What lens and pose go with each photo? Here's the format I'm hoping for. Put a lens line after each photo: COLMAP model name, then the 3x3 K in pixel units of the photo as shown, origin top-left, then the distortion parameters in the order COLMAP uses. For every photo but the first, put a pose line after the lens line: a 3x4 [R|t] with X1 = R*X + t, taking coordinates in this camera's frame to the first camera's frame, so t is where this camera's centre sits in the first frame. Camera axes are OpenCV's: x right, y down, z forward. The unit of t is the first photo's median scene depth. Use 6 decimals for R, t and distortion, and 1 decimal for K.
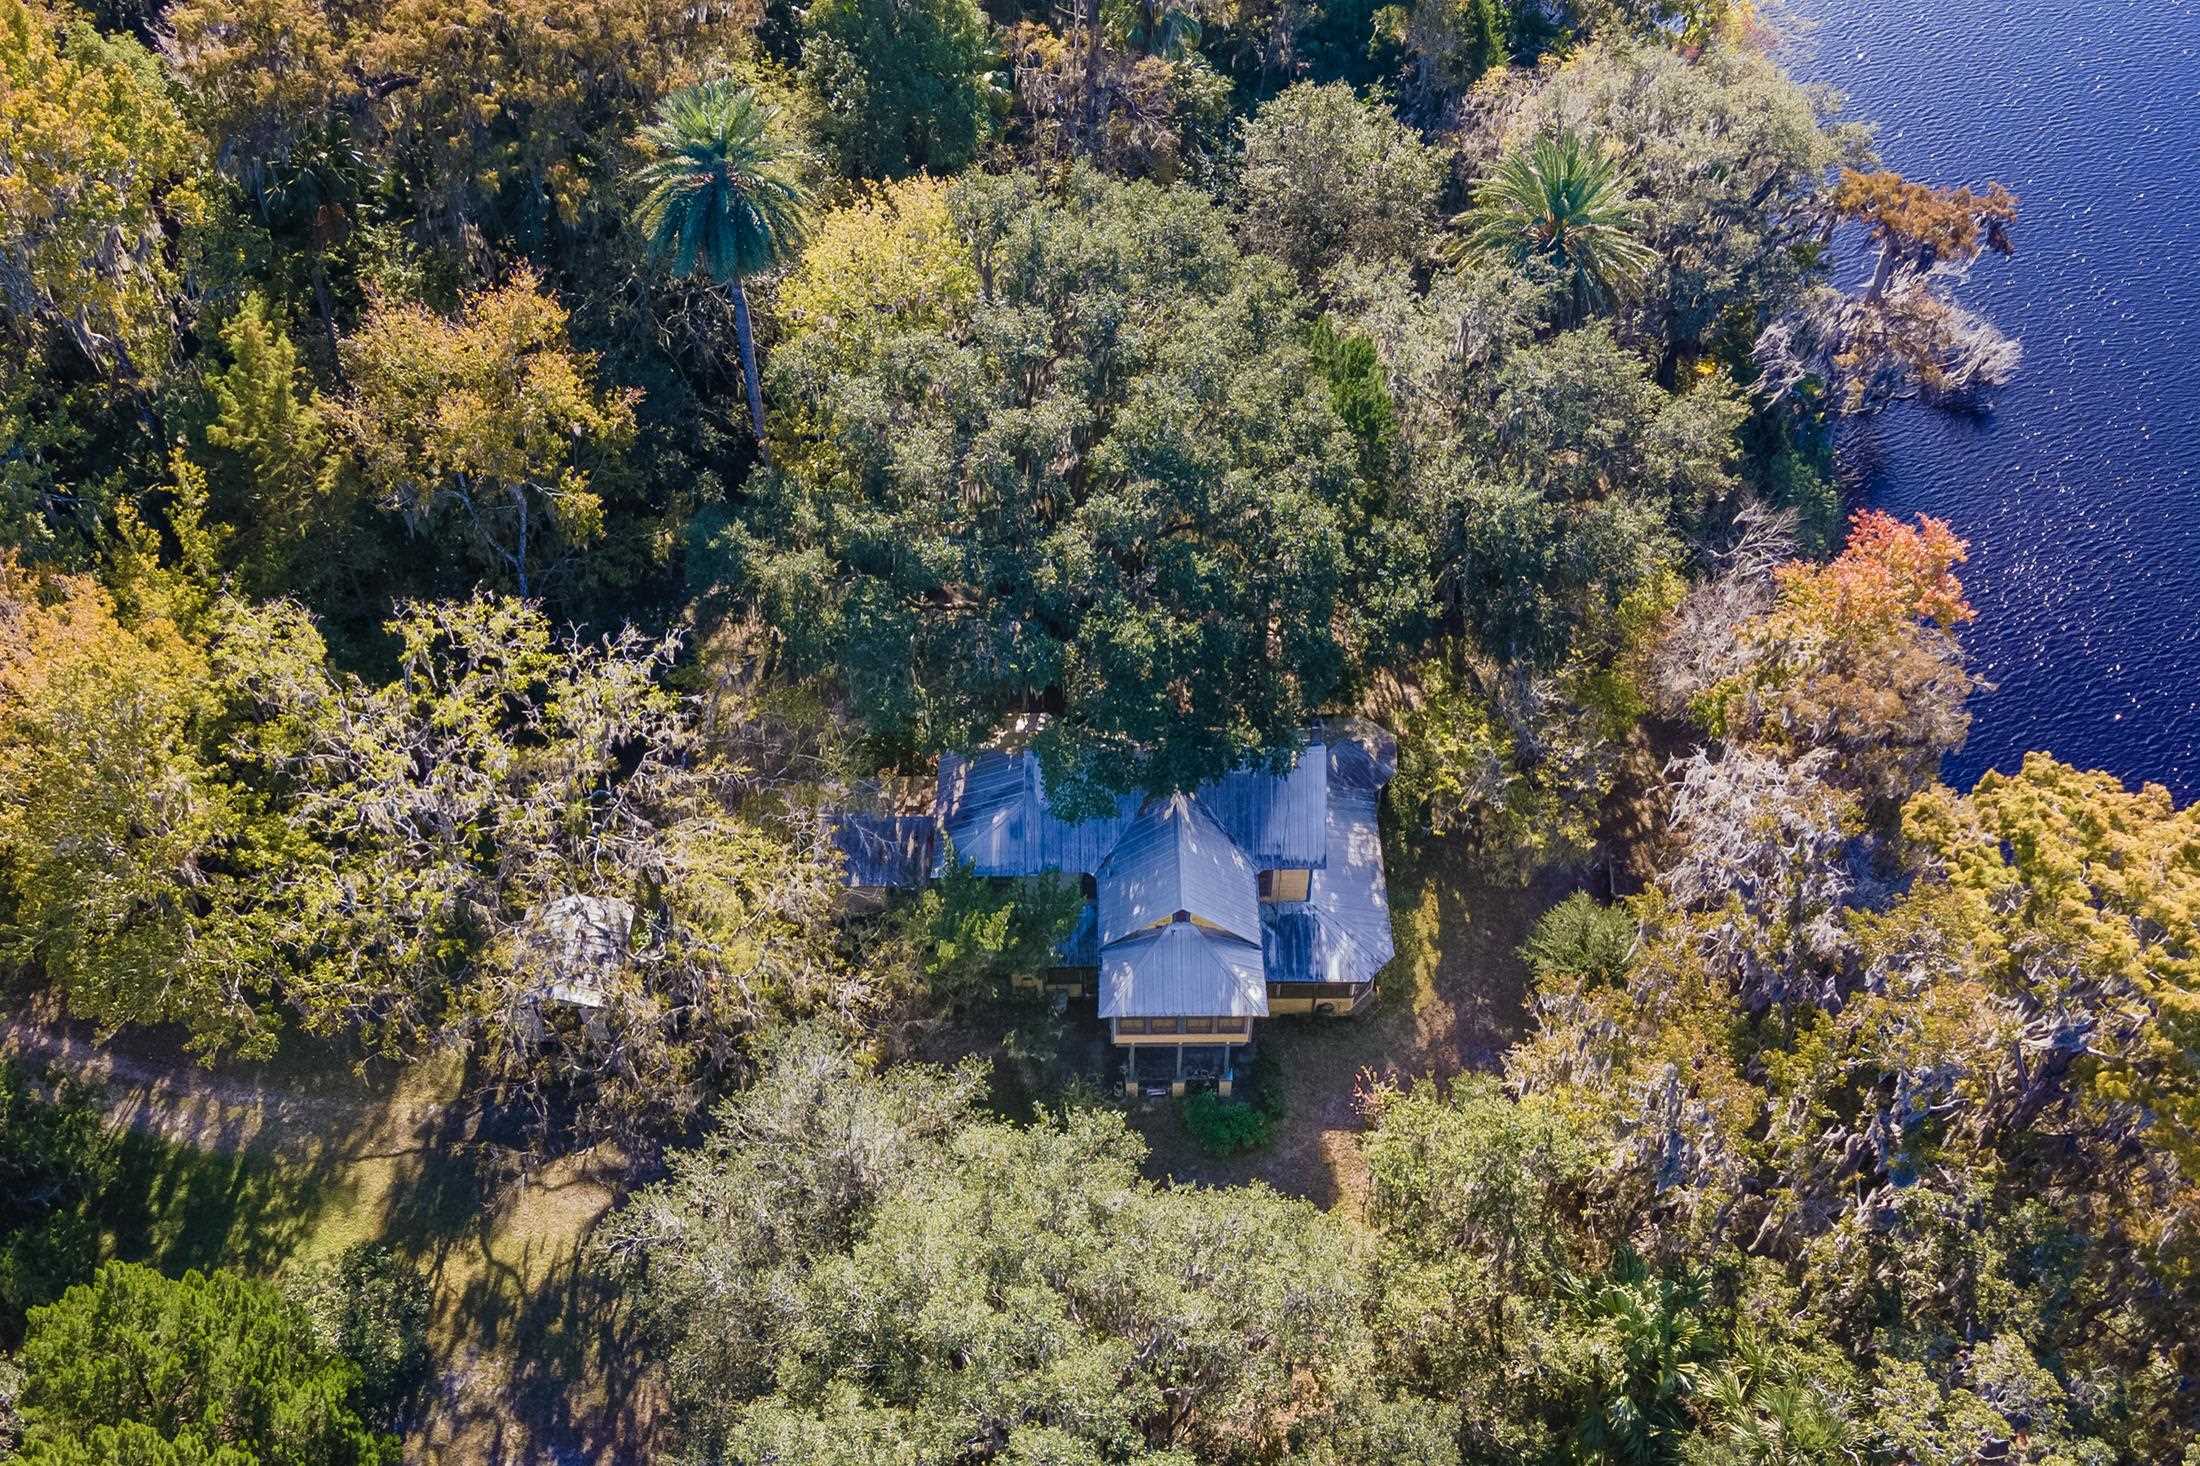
lens RADIAL K [[1860.2, 0, 1011.7], [0, 1860.2, 708.2], [0, 0, 1]] dist [-0.017826, -0.007290]
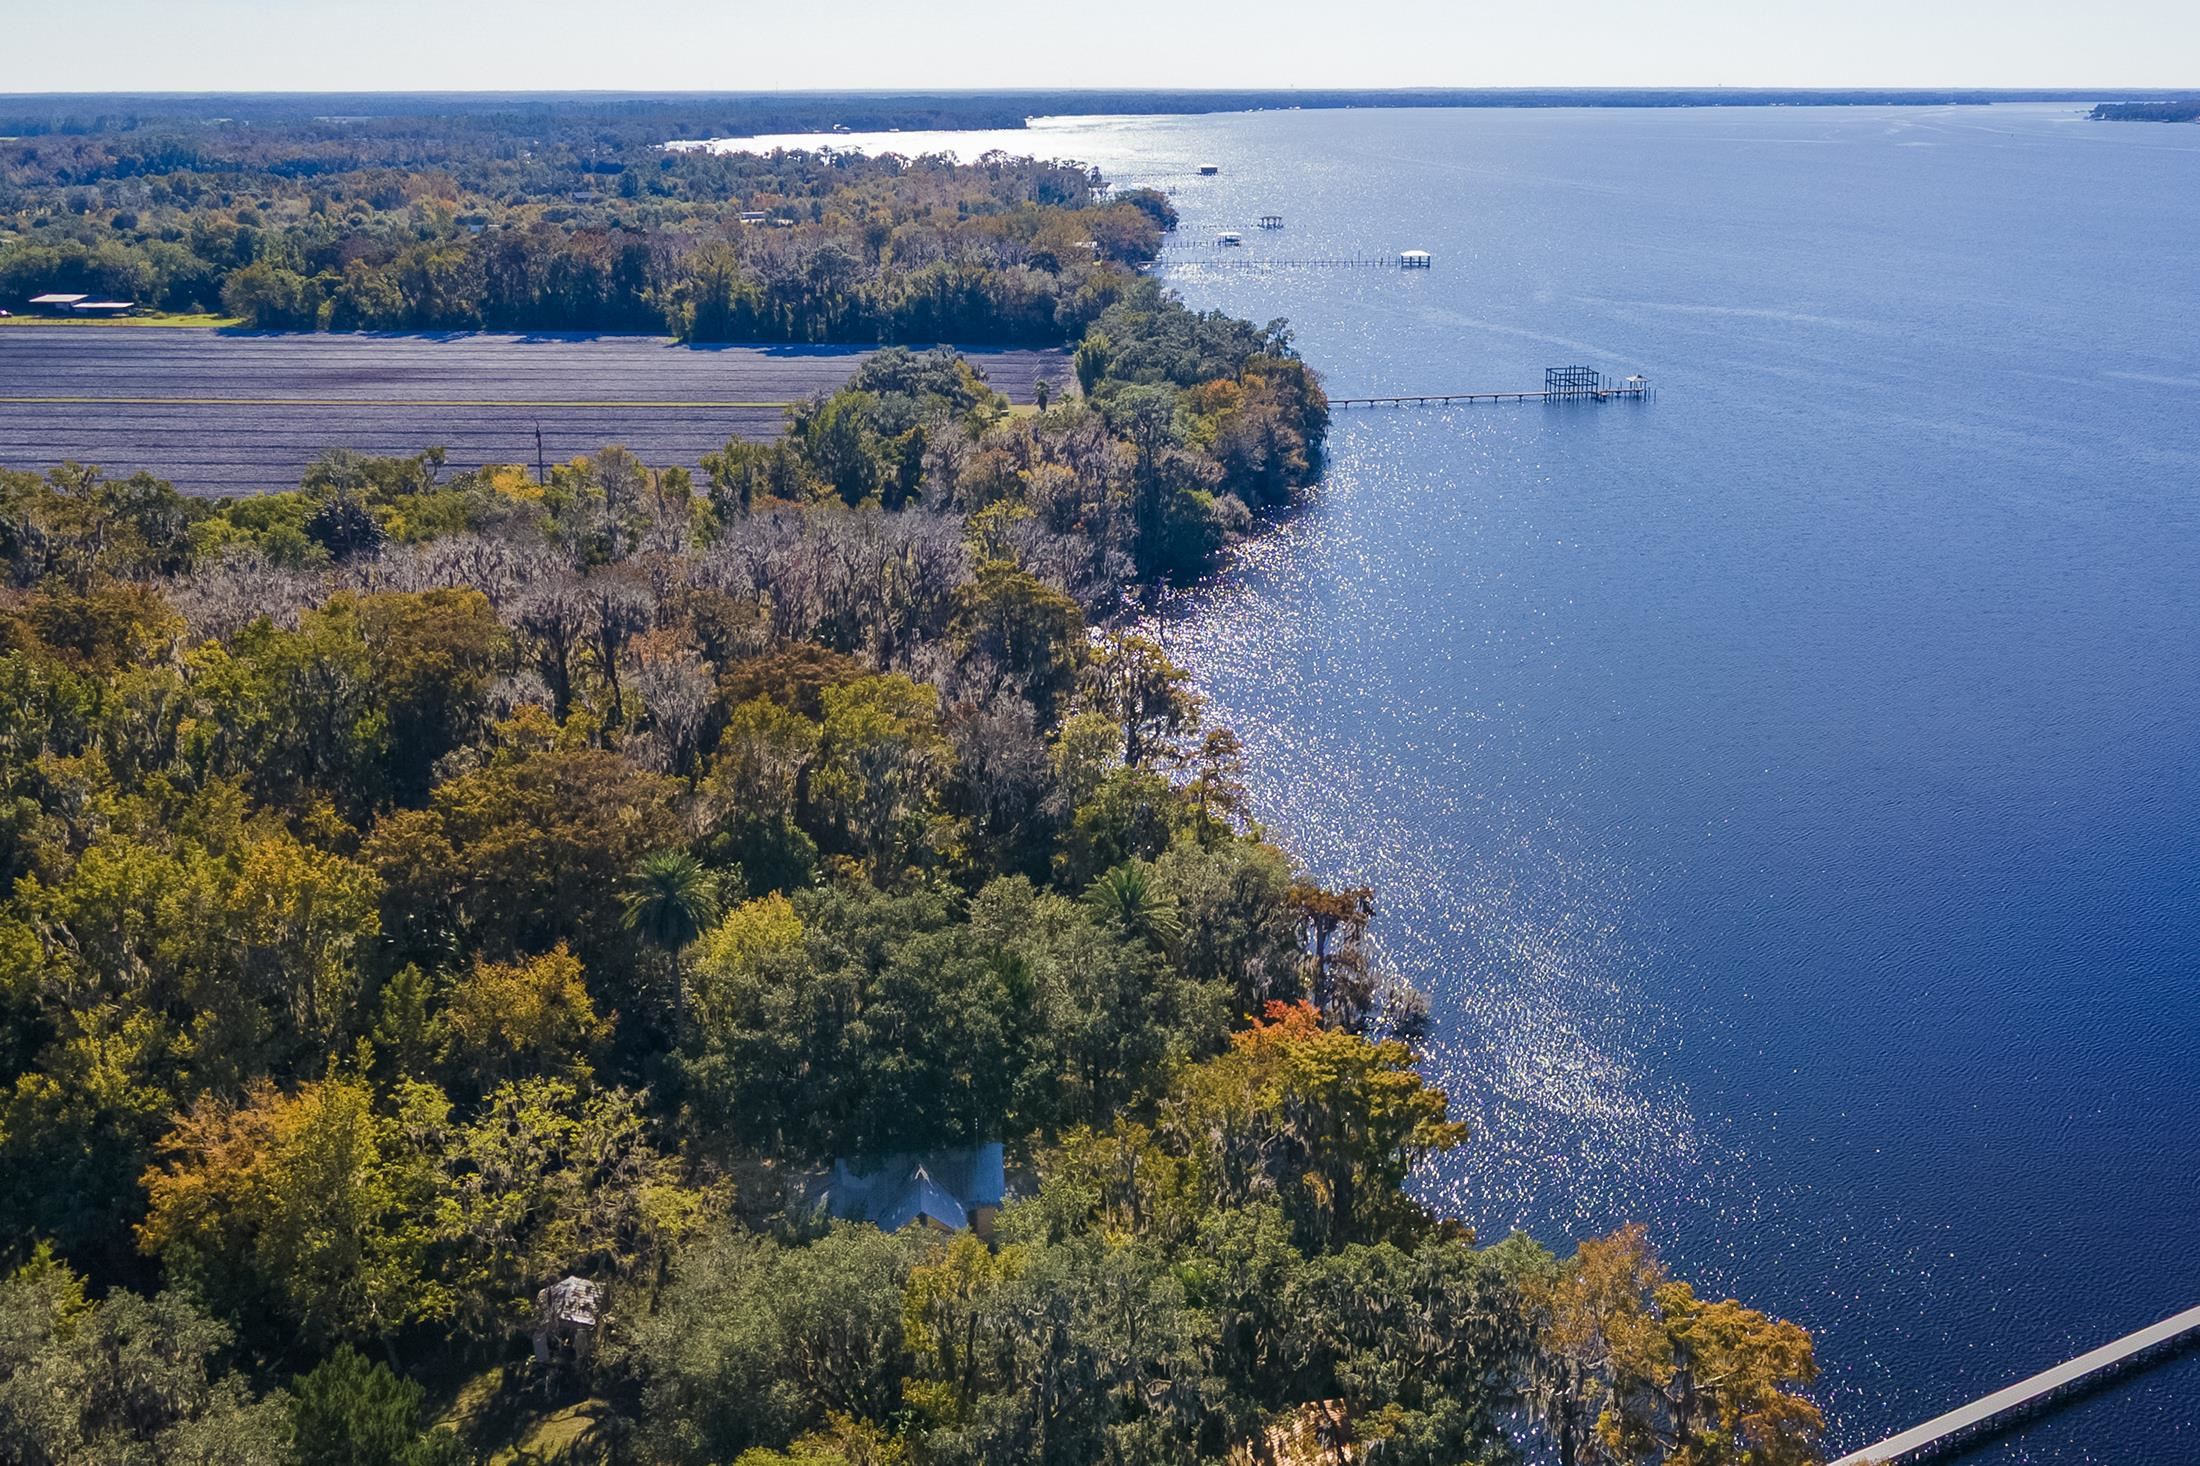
lens RADIAL K [[1860.2, 0, 1011.7], [0, 1860.2, 708.2], [0, 0, 1]] dist [-0.017826, -0.007290]
pose [[0.996150, -0.028624, 0.082866, 0.037493], [0.068757, 0.841500, -0.535864, 0.614599], [-0.054393, 0.539498, 0.840228, -0.730188]]
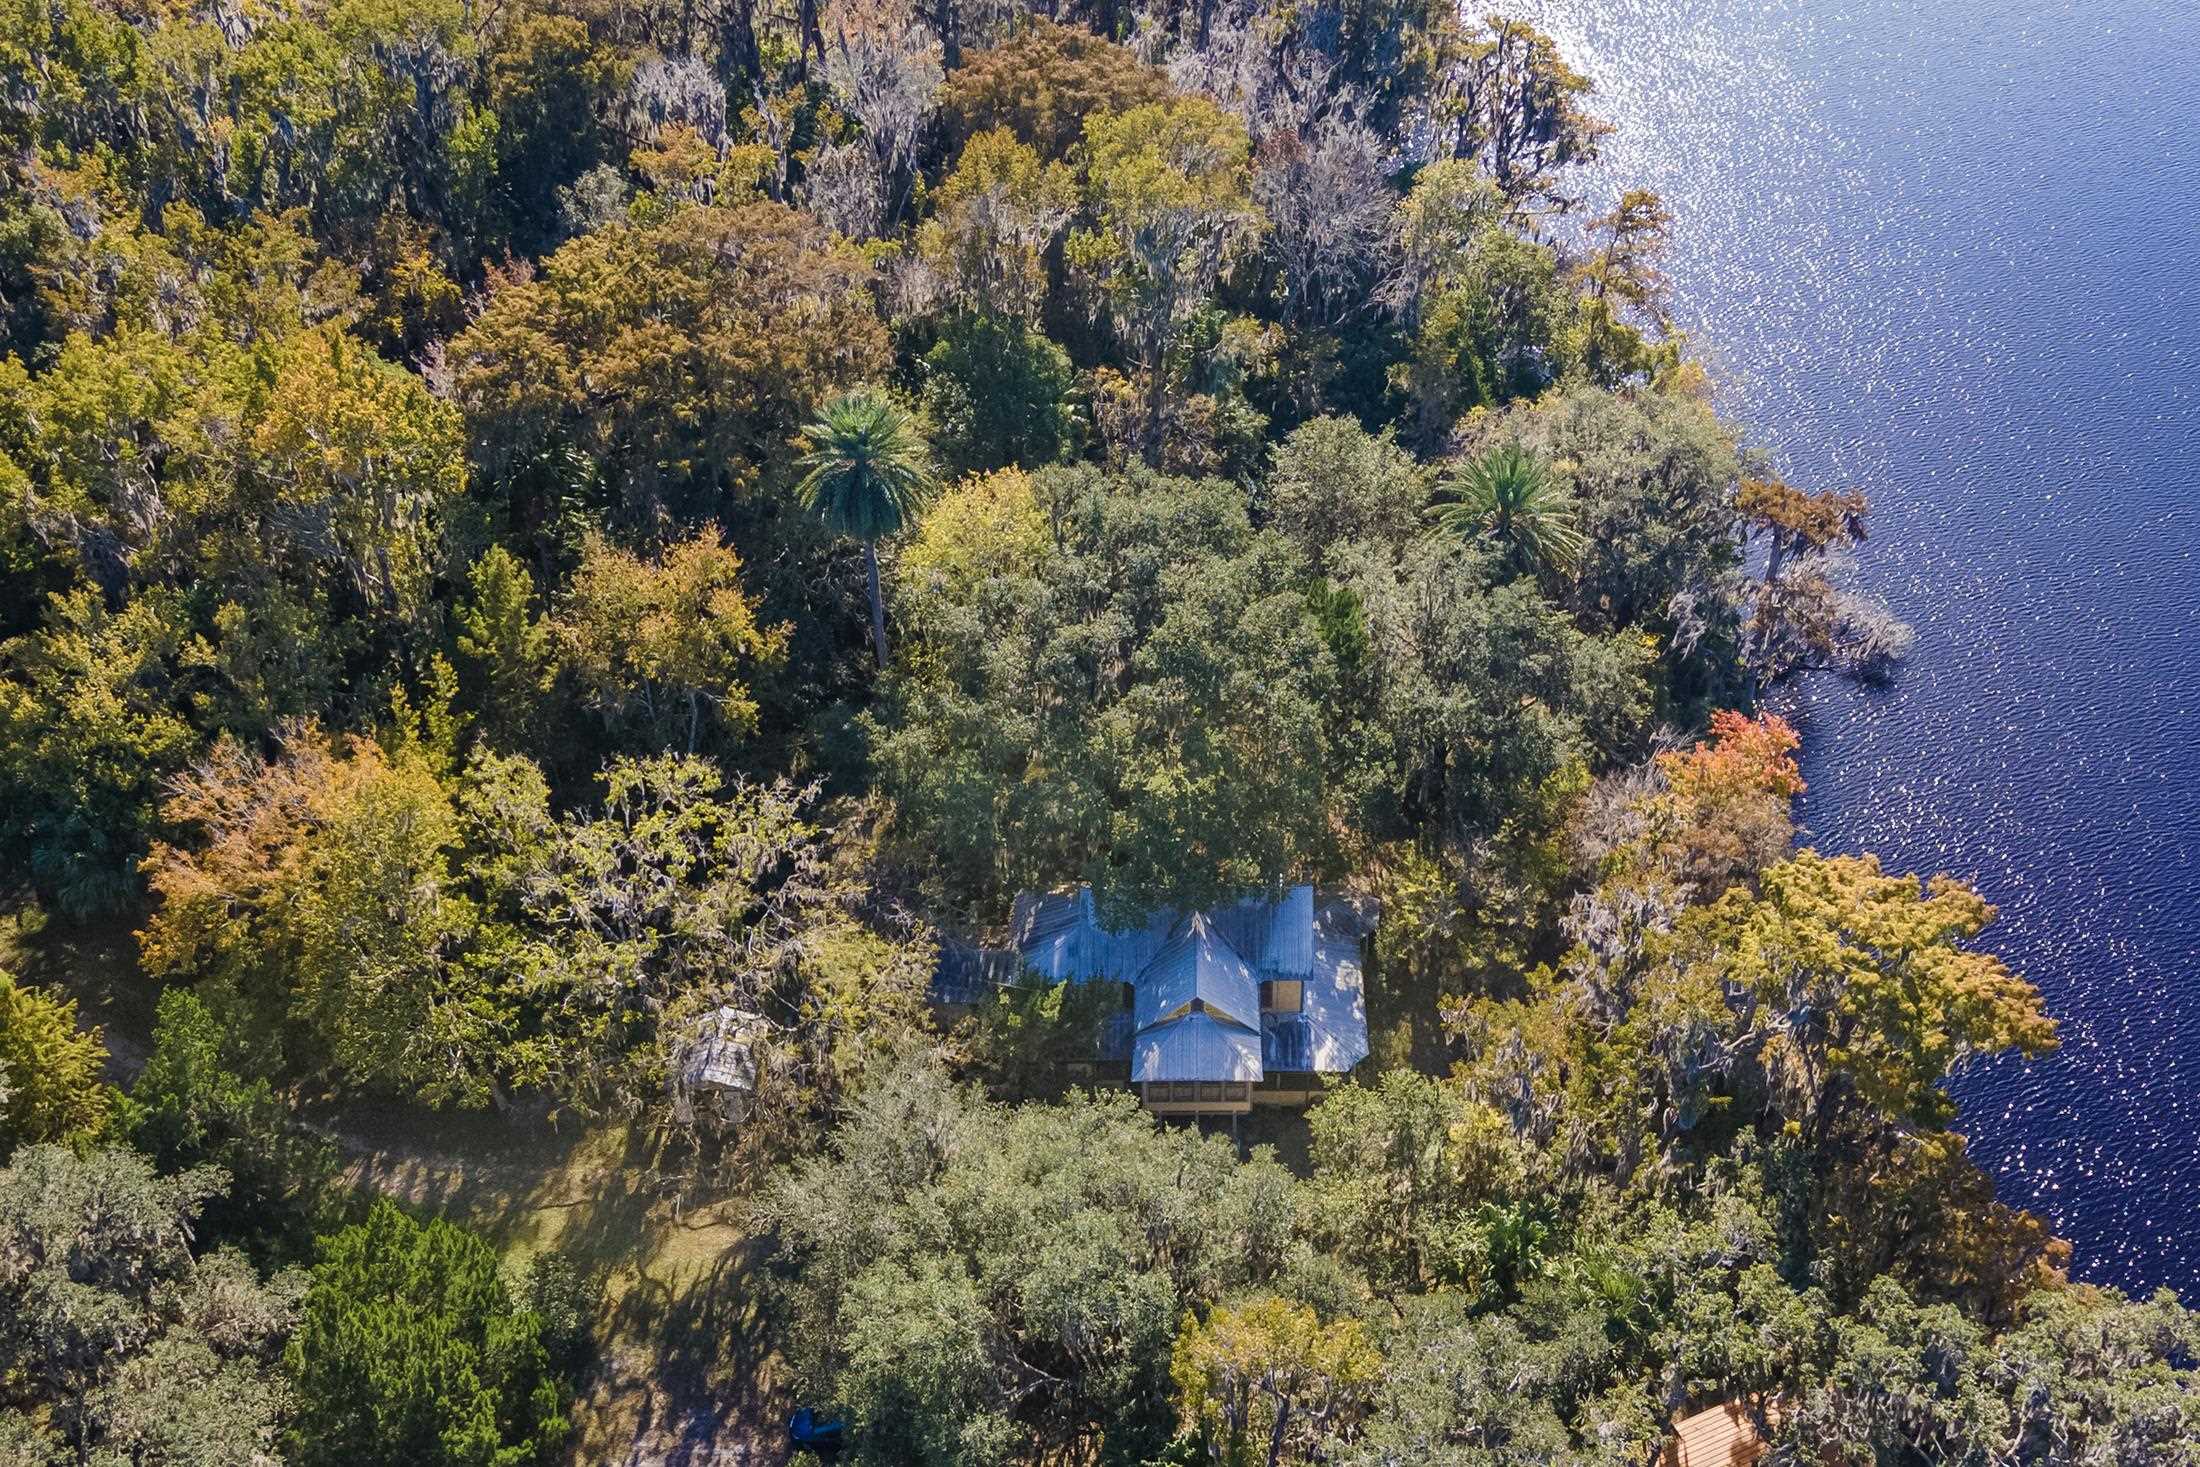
lens RADIAL K [[1909.4, 0, 1100.0], [0, 1909.4, 733.5], [0, 0, 1]] dist [0.008967, 0.004883]
pose [[0.999827, 0.016416, -0.008777, 0.029905], [-0.017772, 0.982040, -0.187833, 0.163559], [0.005536, 0.187956, 0.982162, -0.316883]]
